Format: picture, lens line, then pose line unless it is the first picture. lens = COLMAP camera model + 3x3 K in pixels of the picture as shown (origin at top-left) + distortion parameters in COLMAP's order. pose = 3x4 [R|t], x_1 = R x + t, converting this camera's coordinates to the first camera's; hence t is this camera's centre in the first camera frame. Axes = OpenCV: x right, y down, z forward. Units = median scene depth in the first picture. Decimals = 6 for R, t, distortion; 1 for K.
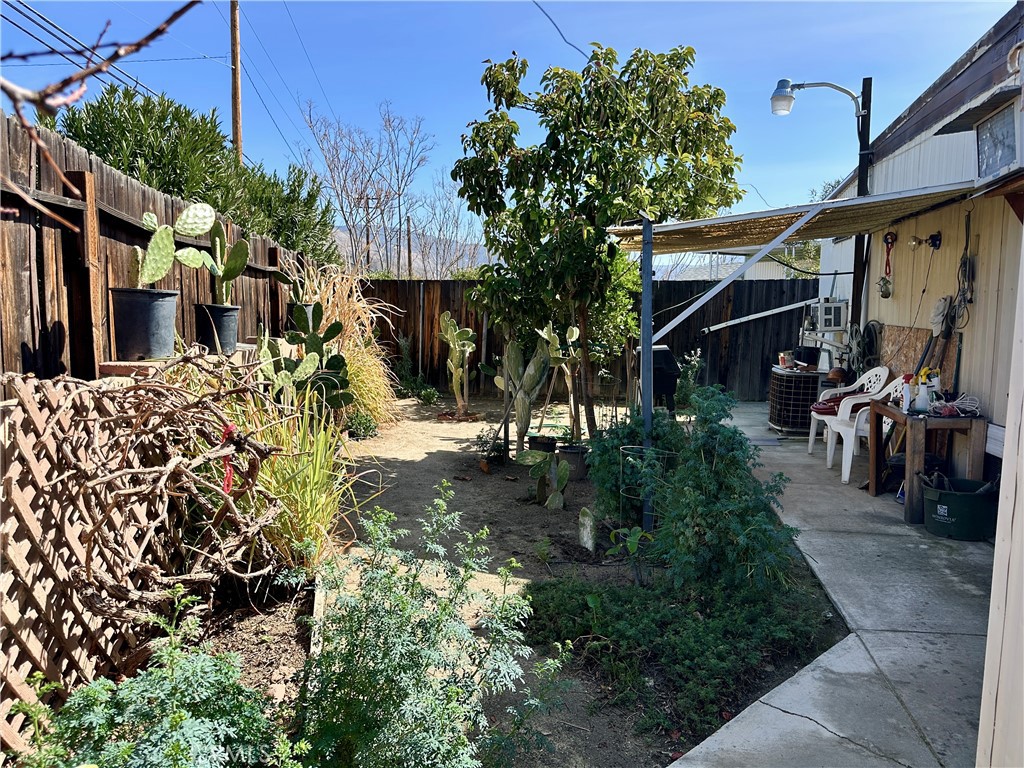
lens RADIAL K [[709.6, 0, 507.9], [0, 709.6, 380.4], [0, 0, 1]] dist [0.045827, -0.022273]
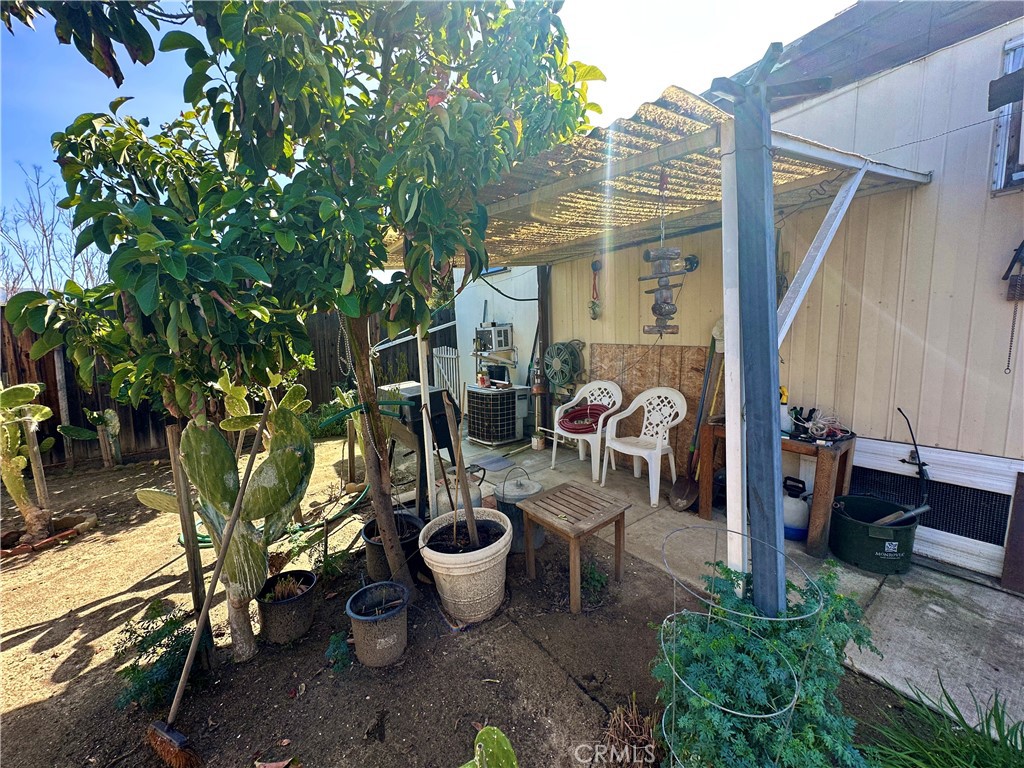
lens RADIAL K [[407.3, 0, 510.2], [0, 407.3, 380.1], [0, 0, 1]] dist [-0.003399, 0.001568]
pose [[0.676326, -0.120585, 0.726665, -0.043684], [0.112645, 0.991837, 0.059747, -0.077508], [-0.727939, 0.041446, 0.684389, 0.698476]]
